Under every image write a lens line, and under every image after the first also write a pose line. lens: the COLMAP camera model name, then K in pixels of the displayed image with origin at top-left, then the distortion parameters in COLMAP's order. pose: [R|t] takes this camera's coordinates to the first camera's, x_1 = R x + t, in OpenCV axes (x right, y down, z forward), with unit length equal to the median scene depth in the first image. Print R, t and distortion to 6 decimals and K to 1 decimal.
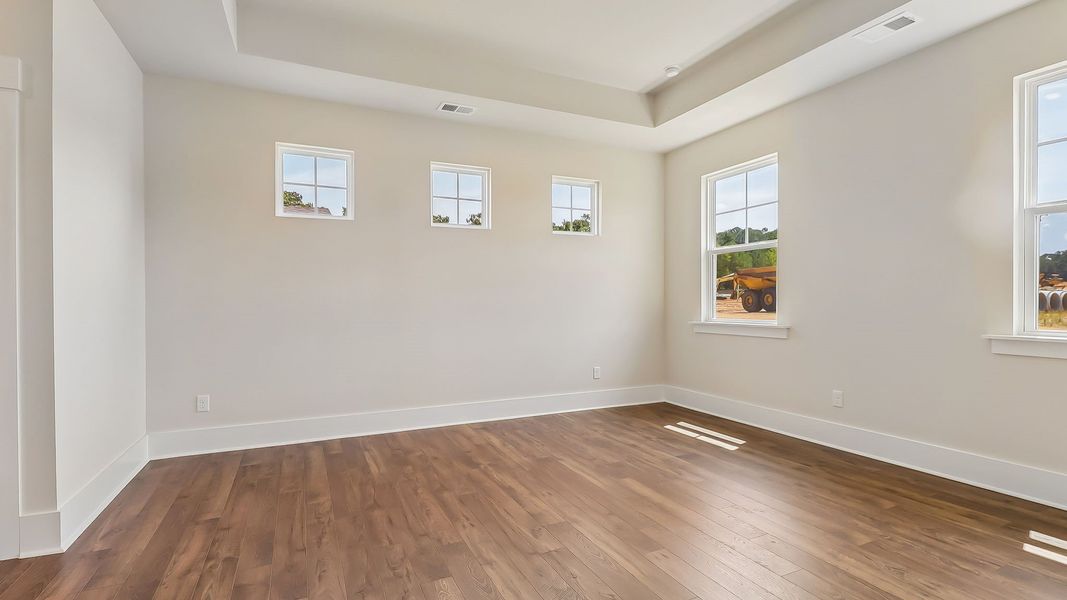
lens RADIAL K [[500.6, 0, 537.2], [0, 500.6, 299.9], [0, 0, 1]] dist [-0.004639, -0.004707]
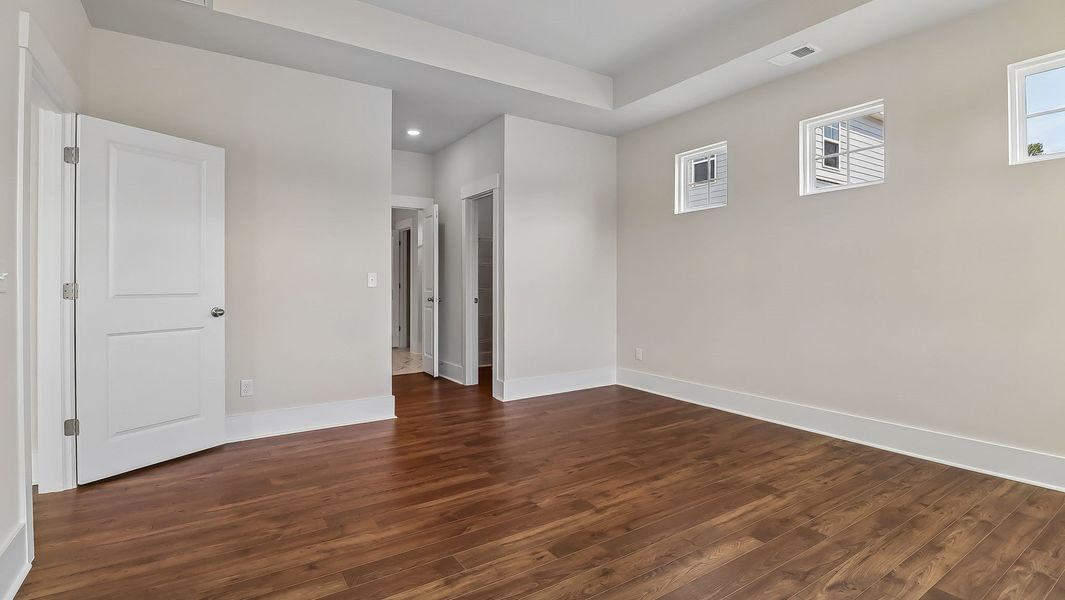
lens RADIAL K [[499.7, 0, 532.6], [0, 499.7, 279.2], [0, 0, 1]] dist [-0.004639, -0.004707]
pose [[0.139308, -0.002380, -0.990246, 0.762367], [0.002092, 0.999996, -0.002109, -0.004348], [0.990247, -0.001778, 0.139312, 0.552600]]
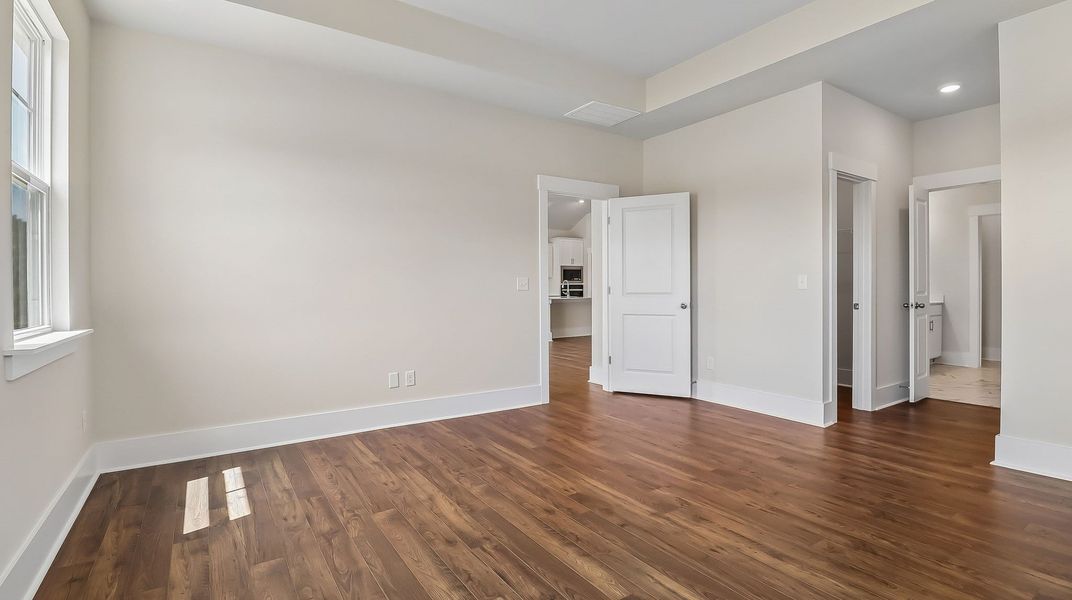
lens RADIAL K [[503.0, 0, 538.9], [0, 503.0, 292.7], [0, 0, 1]] dist [-0.004639, -0.004707]
pose [[-0.989677, 0.010987, -0.142891, 0.323831], [0.009856, 0.999914, 0.008622, 0.002441], [0.142973, 0.007125, -0.989701, 1.443927]]
